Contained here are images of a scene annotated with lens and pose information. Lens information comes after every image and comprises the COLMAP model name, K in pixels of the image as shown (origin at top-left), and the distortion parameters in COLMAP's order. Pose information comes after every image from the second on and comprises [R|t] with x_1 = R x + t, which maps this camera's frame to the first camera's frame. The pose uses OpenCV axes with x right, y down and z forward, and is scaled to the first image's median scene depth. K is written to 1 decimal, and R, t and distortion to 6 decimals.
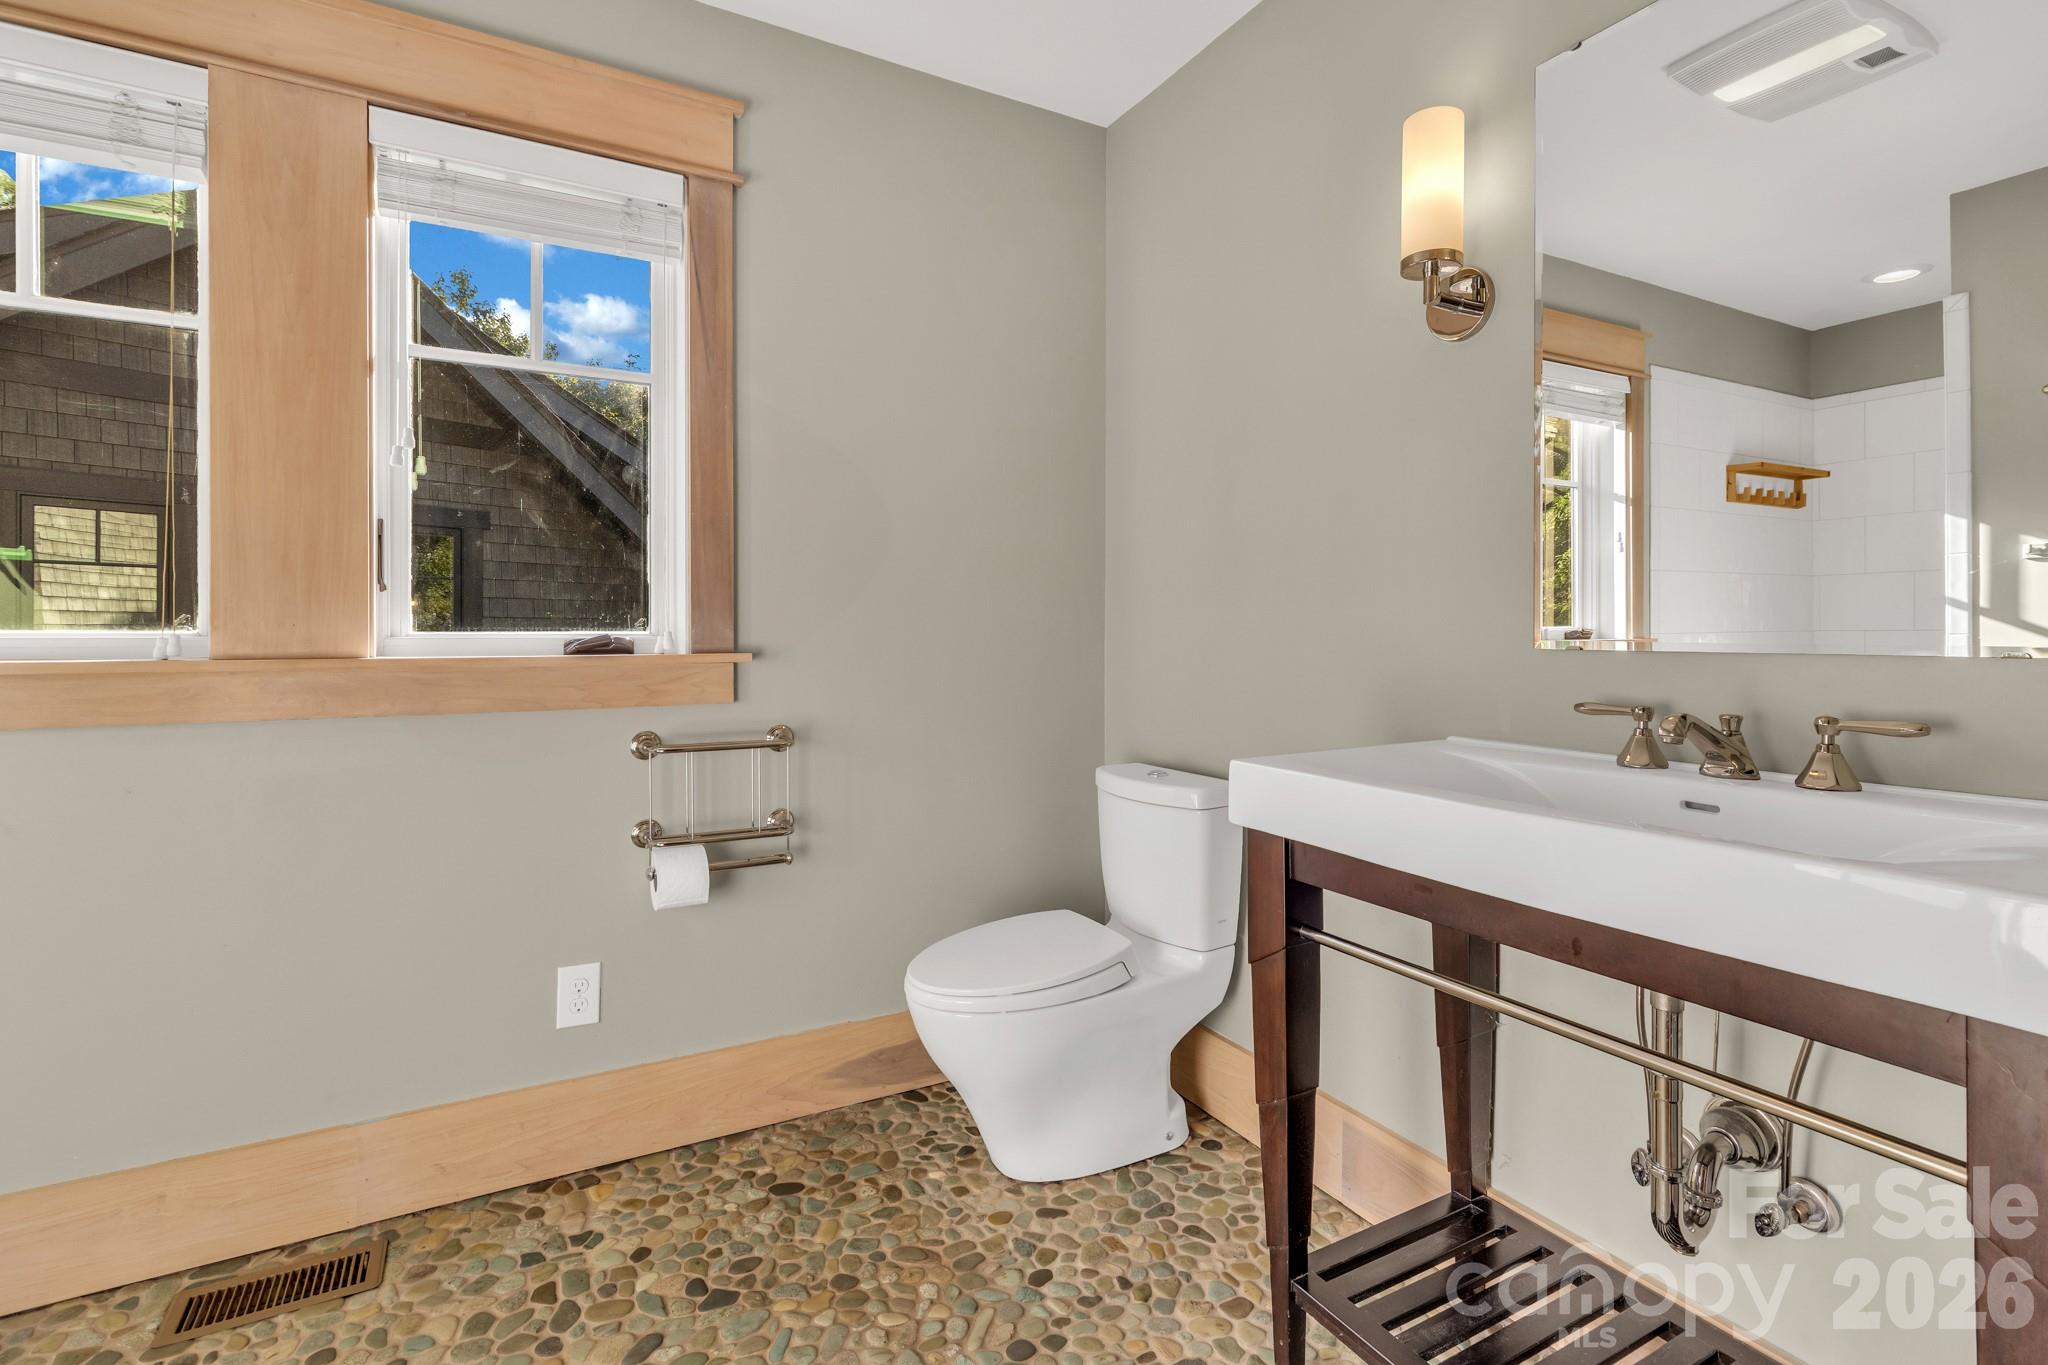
lens RADIAL K [[964.1, 0, 1028.2], [0, 964.1, 629.3], [0, 0, 1]] dist [0.001165, 0.000313]
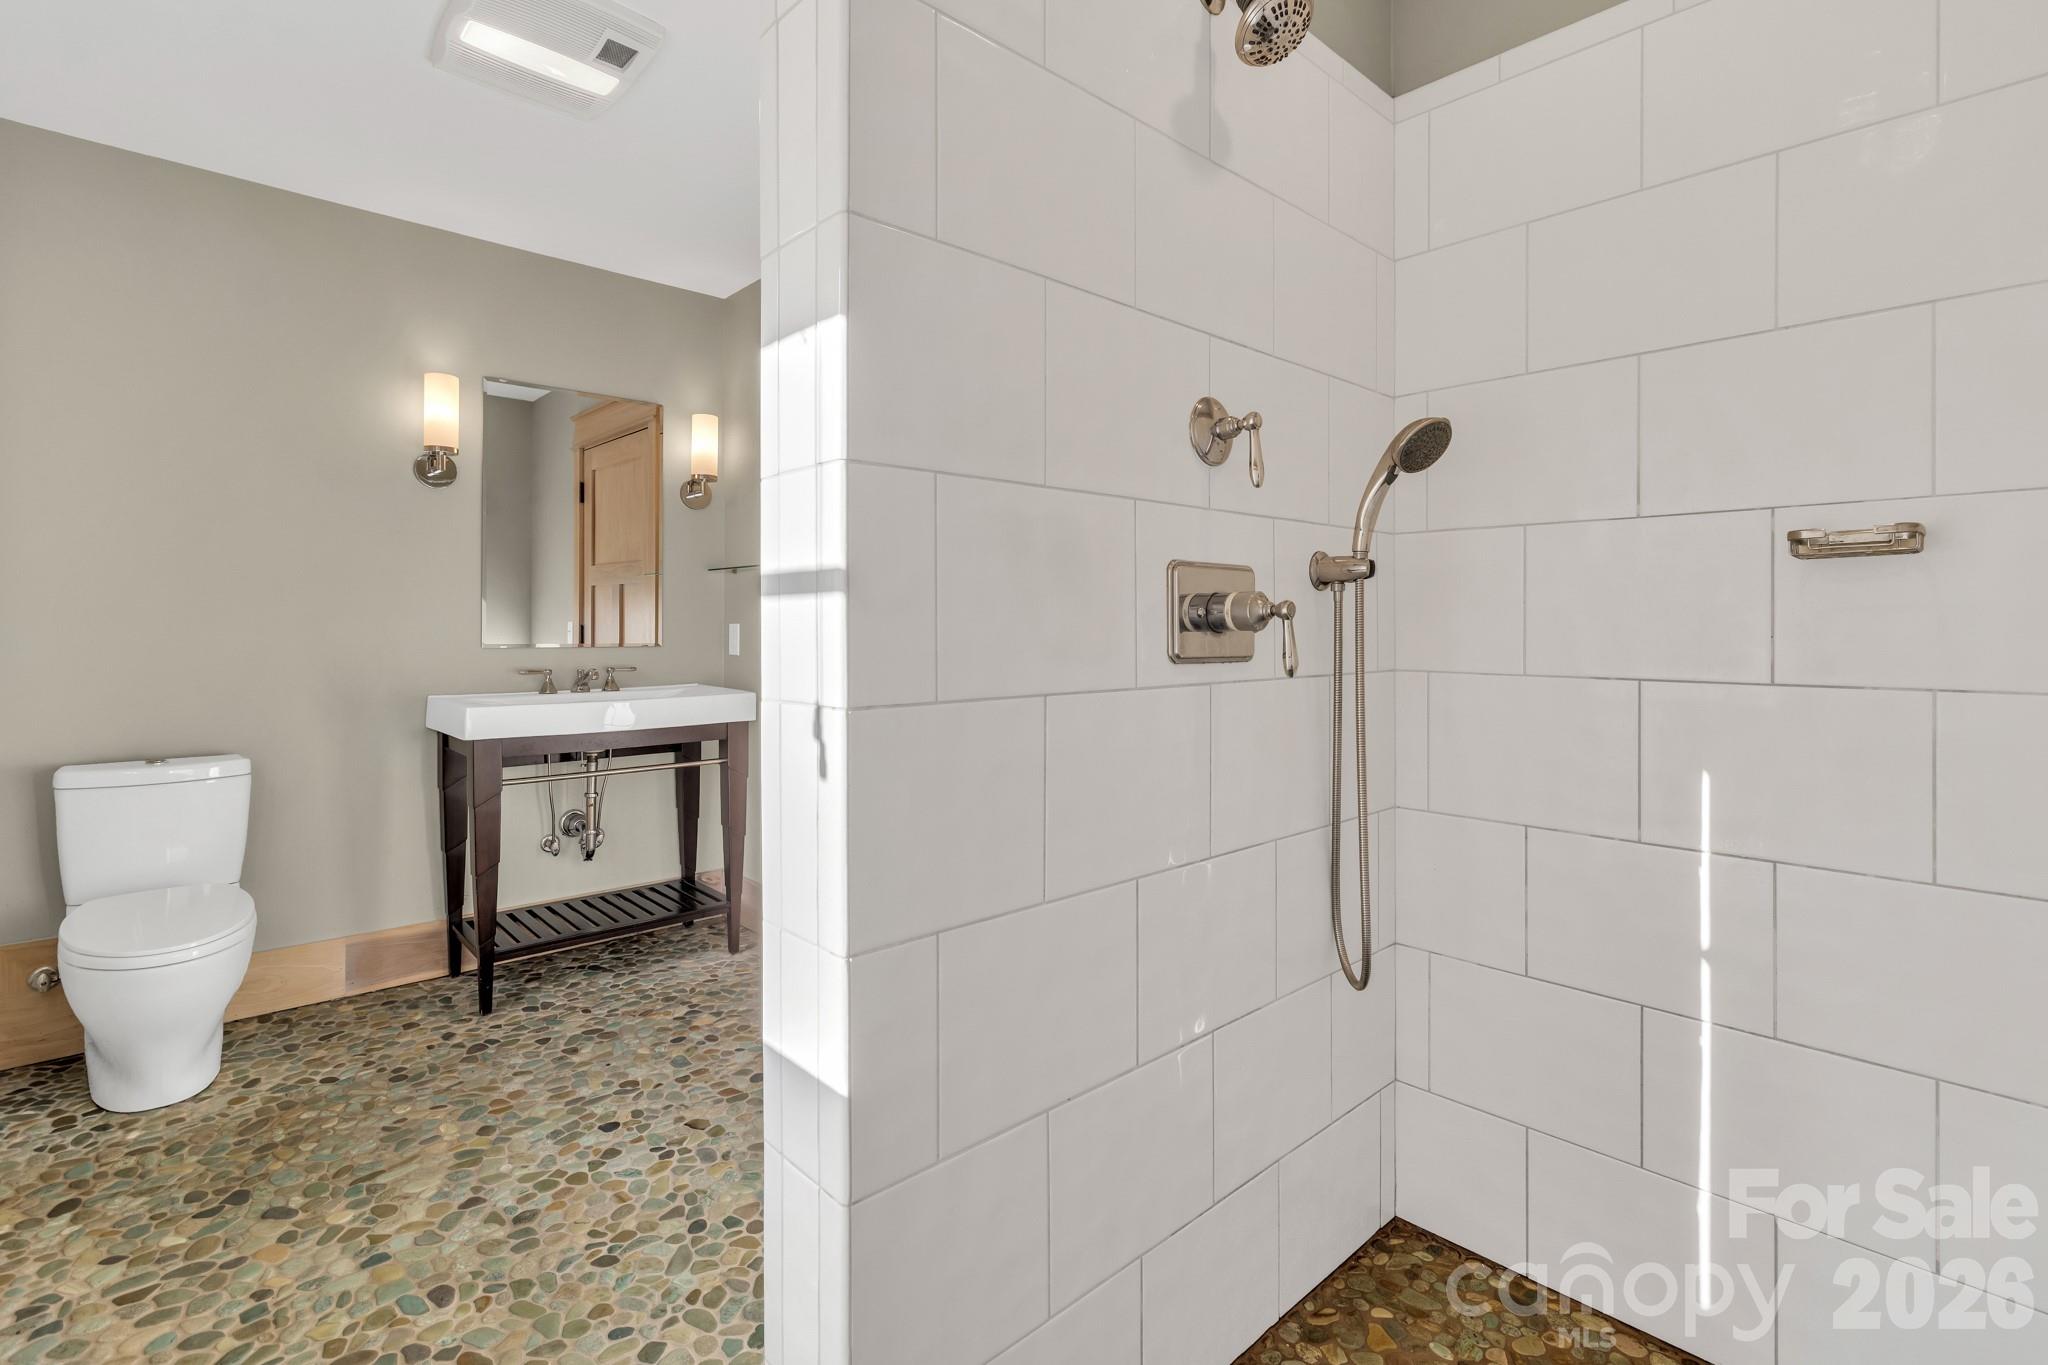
lens RADIAL K [[964.1, 0, 1028.2], [0, 964.1, 629.3], [0, 0, 1]] dist [0.001165, 0.000313]
pose [[-0.243146, -0.000671, 0.969989, -1.604670], [0.002097, 0.999997, 0.001218, -0.016976], [-0.969987, 0.002330, -0.243144, 0.305251]]
